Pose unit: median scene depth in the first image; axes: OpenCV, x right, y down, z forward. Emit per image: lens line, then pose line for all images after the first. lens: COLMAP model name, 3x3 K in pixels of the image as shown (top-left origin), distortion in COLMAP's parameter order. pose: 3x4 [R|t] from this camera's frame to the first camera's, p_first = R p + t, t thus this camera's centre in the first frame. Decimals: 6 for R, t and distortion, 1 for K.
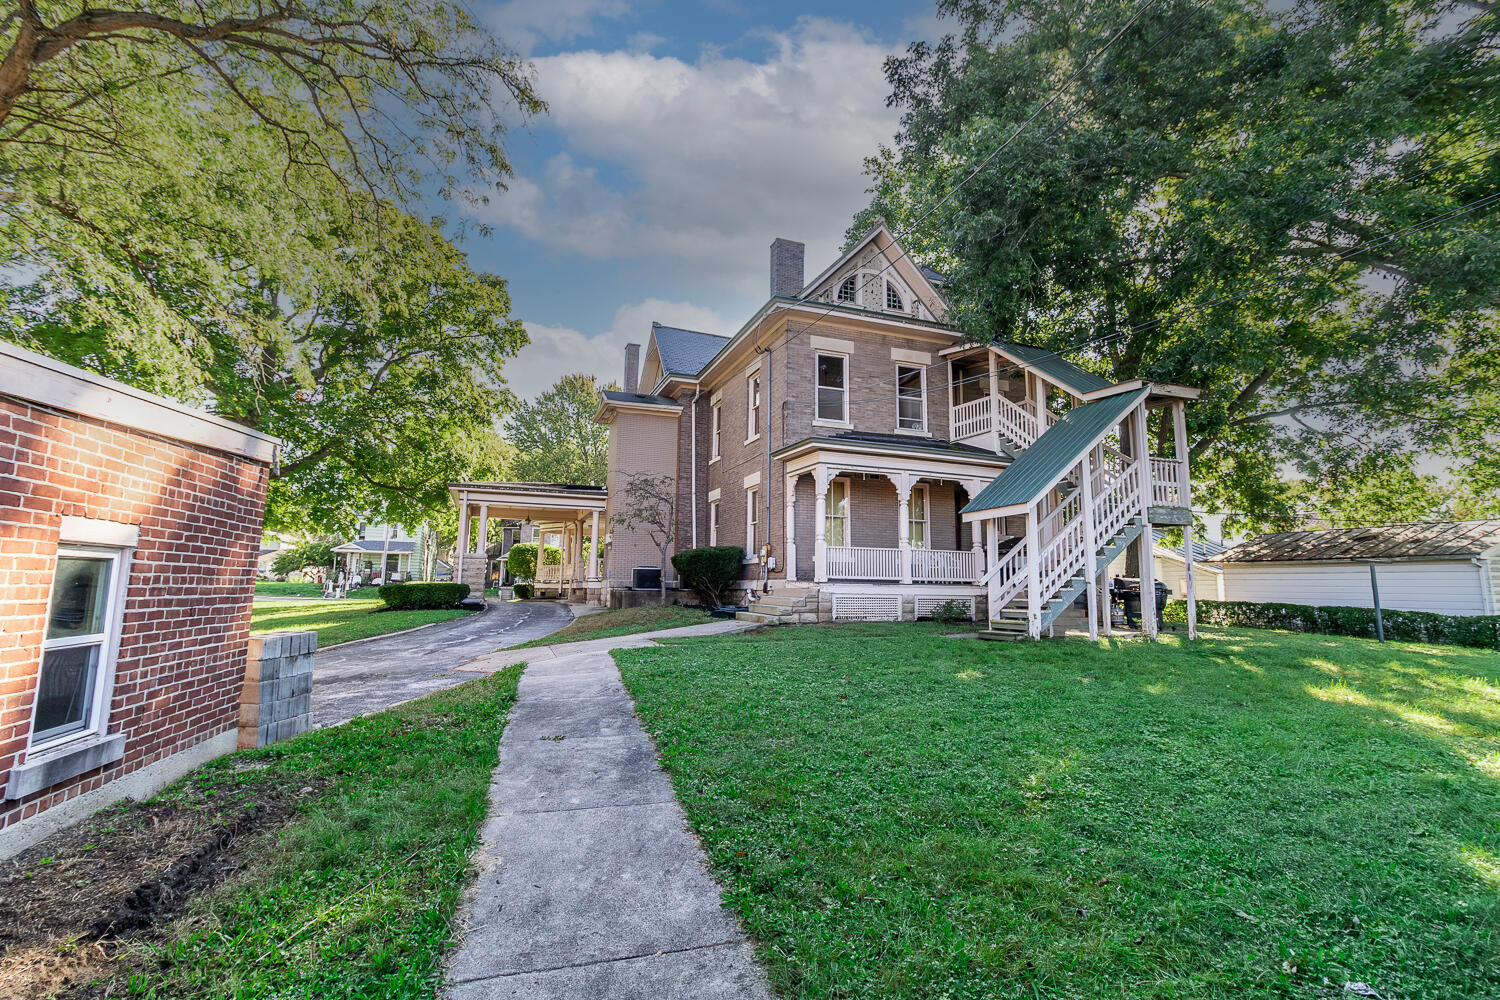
lens RADIAL K [[681.8, 0, 738.8], [0, 681.8, 487.3], [0, 0, 1]] dist [0.000162, 0.000087]
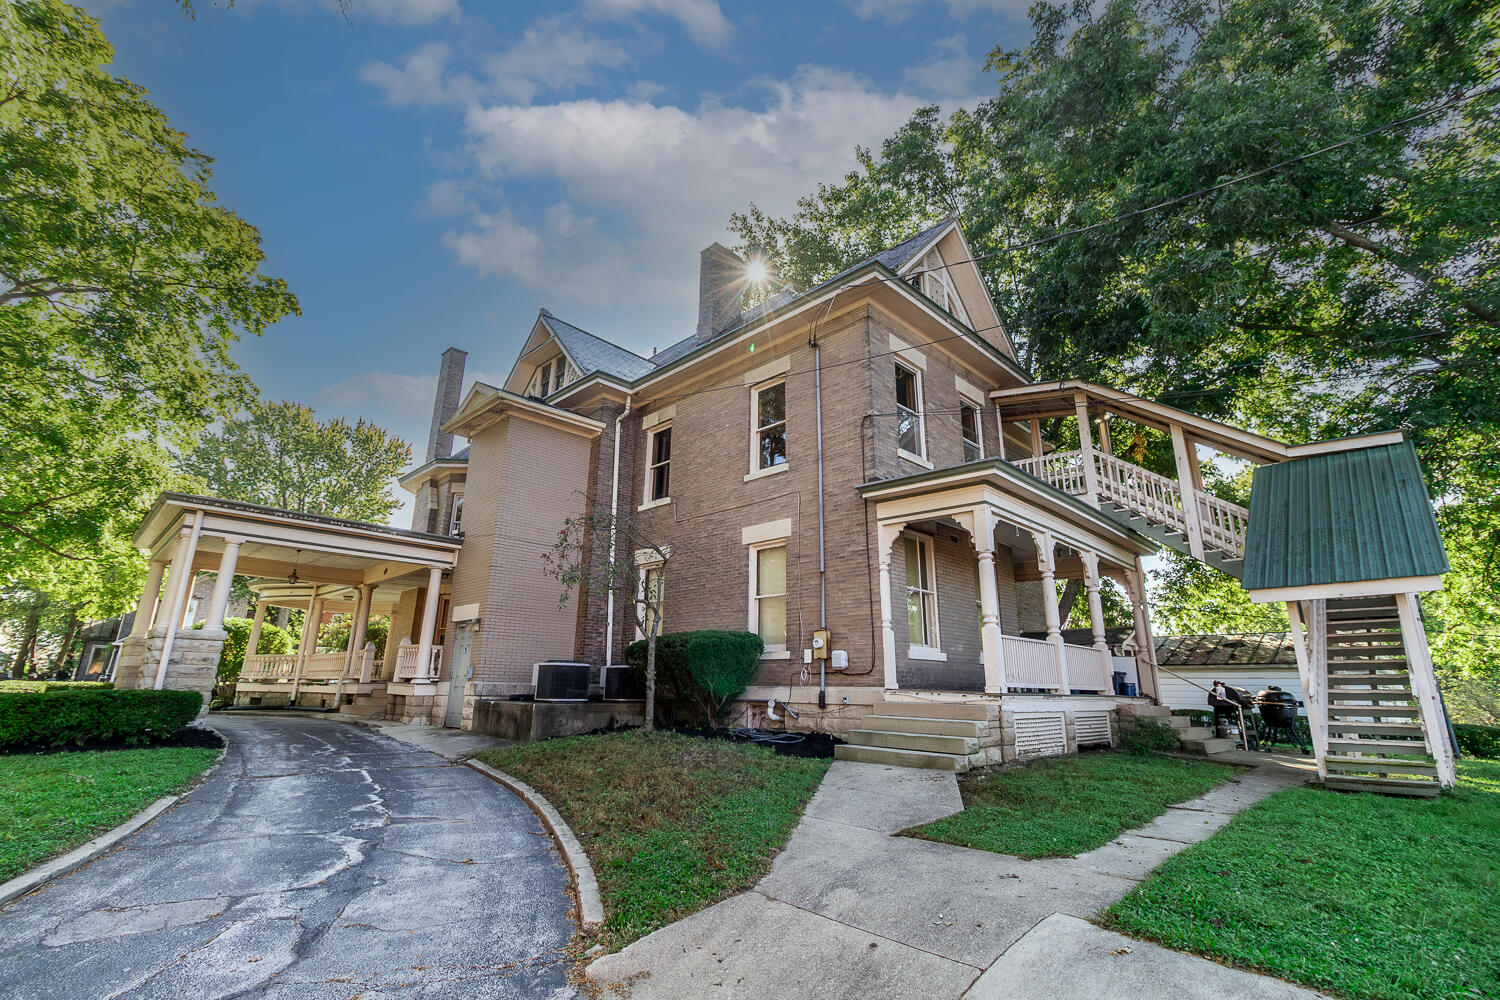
lens RADIAL K [[681.8, 0, 738.8], [0, 681.8, 487.3], [0, 0, 1]] dist [0.000162, 0.000087]
pose [[0.909194, 0.117961, 0.399314, -0.262279], [-0.063111, 0.986991, -0.147869, 0.044685], [-0.411562, 0.109240, 0.904811, 0.380391]]
